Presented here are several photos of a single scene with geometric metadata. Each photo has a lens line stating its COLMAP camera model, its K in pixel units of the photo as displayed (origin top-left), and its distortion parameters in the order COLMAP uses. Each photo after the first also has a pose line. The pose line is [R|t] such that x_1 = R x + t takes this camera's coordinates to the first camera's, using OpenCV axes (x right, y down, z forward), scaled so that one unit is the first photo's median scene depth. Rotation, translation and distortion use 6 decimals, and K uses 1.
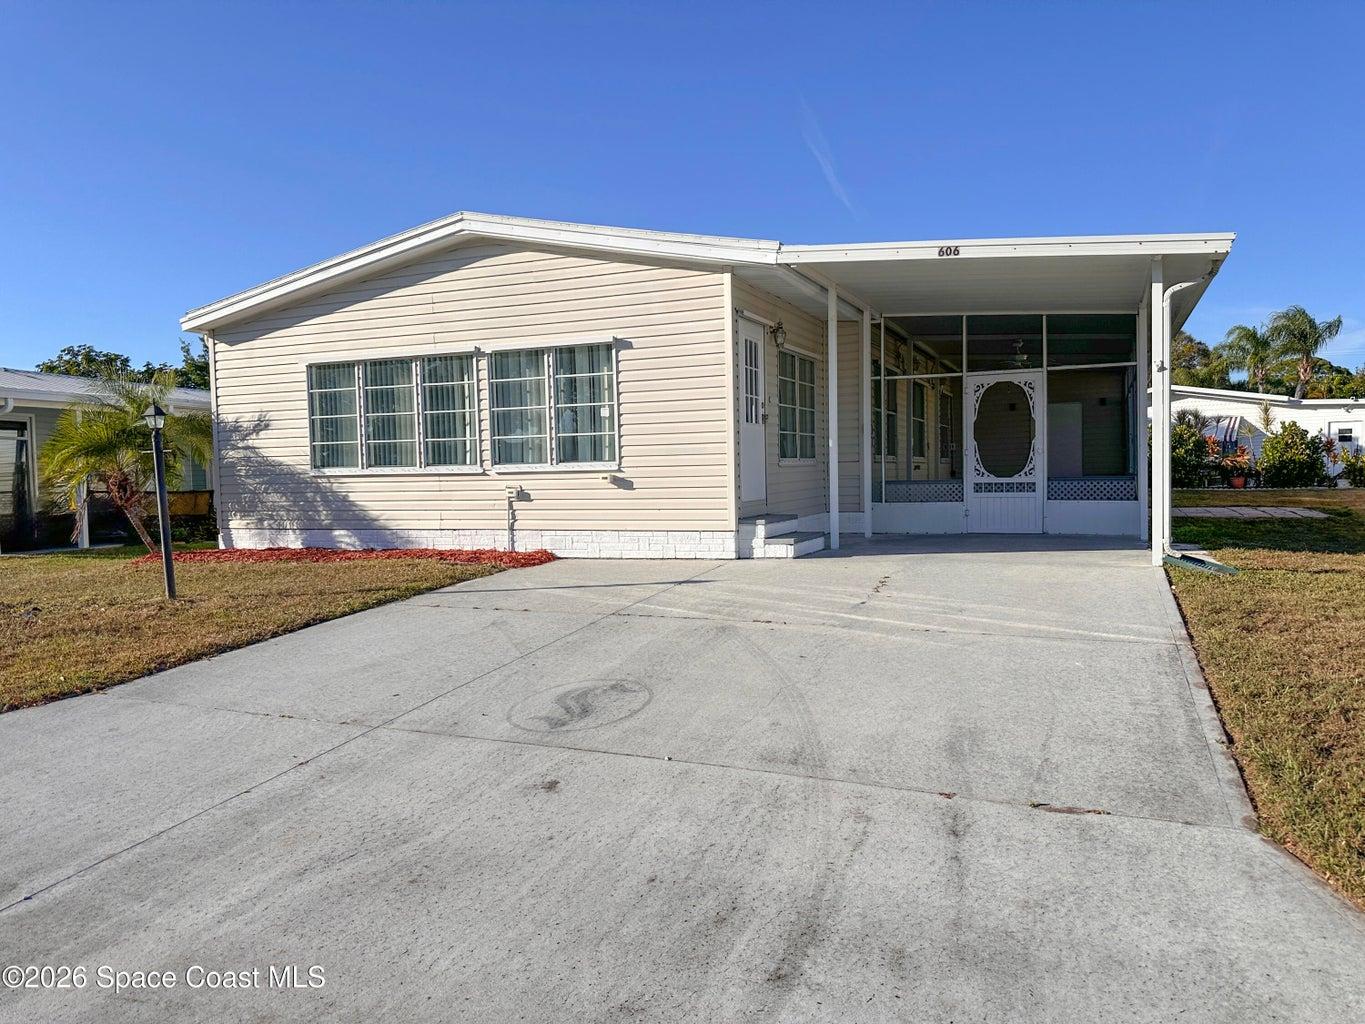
lens RADIAL K [[970.6, 0, 690.6], [0, 970.6, 515.4], [0, 0, 1]] dist [0.030316, -0.031063]
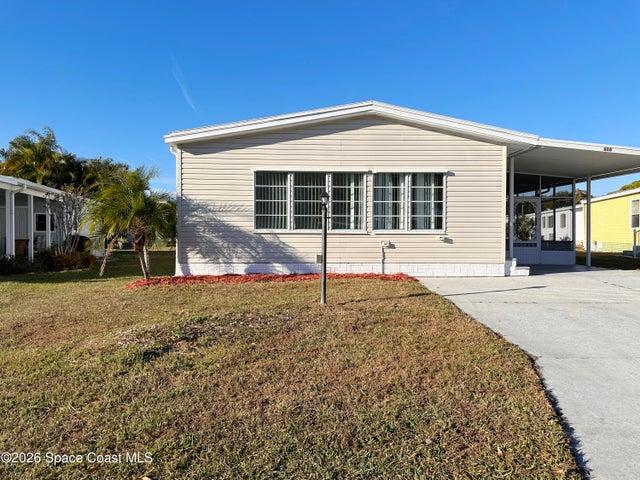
lens RADIAL K [[455.1, 0, 319.9], [0, 455.1, 238.6], [0, 0, 1]] dist [0.030316, -0.031063]
pose [[0.904757, 0.020256, 0.425447, -0.689728], [-0.002151, 0.999073, -0.042992, 0.005406], [-0.425924, 0.037983, 0.903961, 0.217187]]
